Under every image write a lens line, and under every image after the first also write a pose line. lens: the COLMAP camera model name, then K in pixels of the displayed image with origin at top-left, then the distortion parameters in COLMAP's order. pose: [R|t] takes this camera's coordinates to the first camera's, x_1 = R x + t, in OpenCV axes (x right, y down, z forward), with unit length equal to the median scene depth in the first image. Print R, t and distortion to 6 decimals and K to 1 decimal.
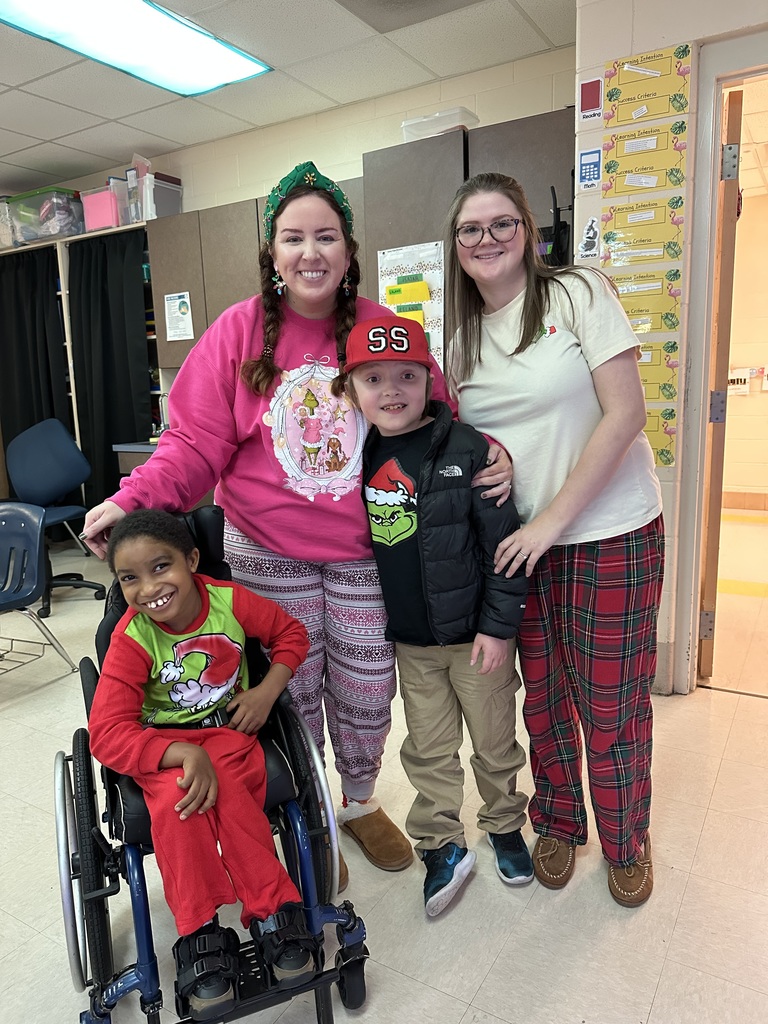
lens RADIAL K [[722.7, 0, 389.3], [0, 722.7, 515.4], [0, 0, 1]] dist [0.003153, 0.000812]
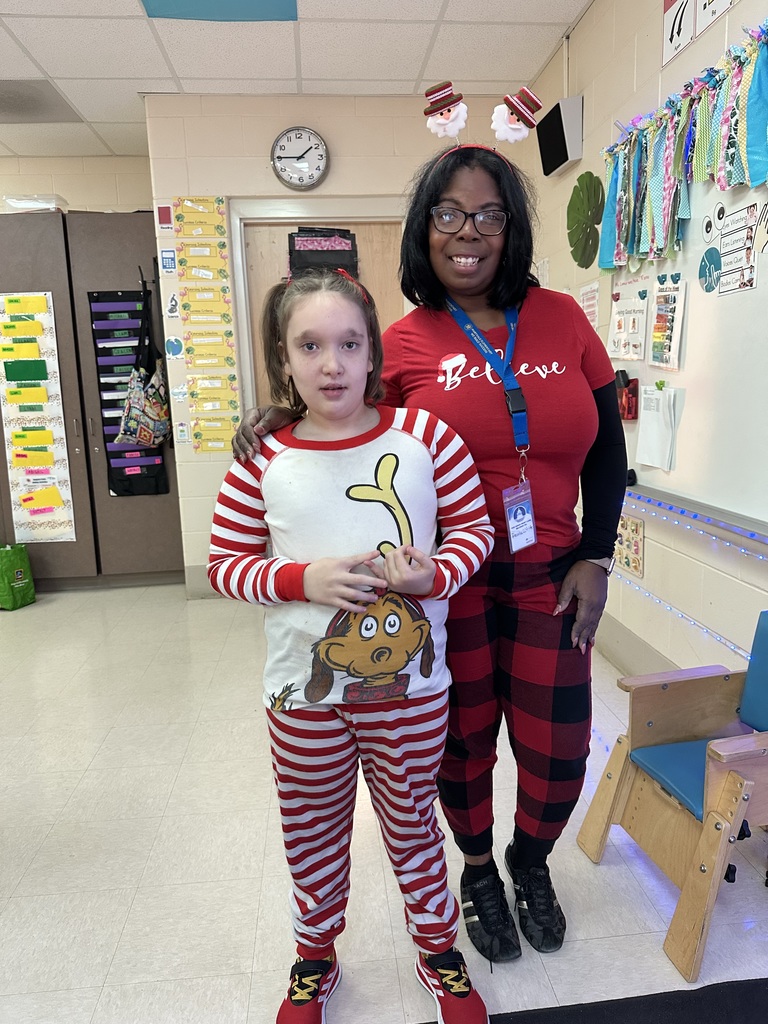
lens RADIAL K [[722.7, 0, 386.4], [0, 722.7, 511.7], [0, 0, 1]] dist [0.003153, 0.000812]
pose [[0.794005, -0.098622, 0.599859, -0.334523], [0.112372, 0.993559, 0.014608, 0.081173], [-0.597436, 0.055808, 0.799973, -0.484160]]
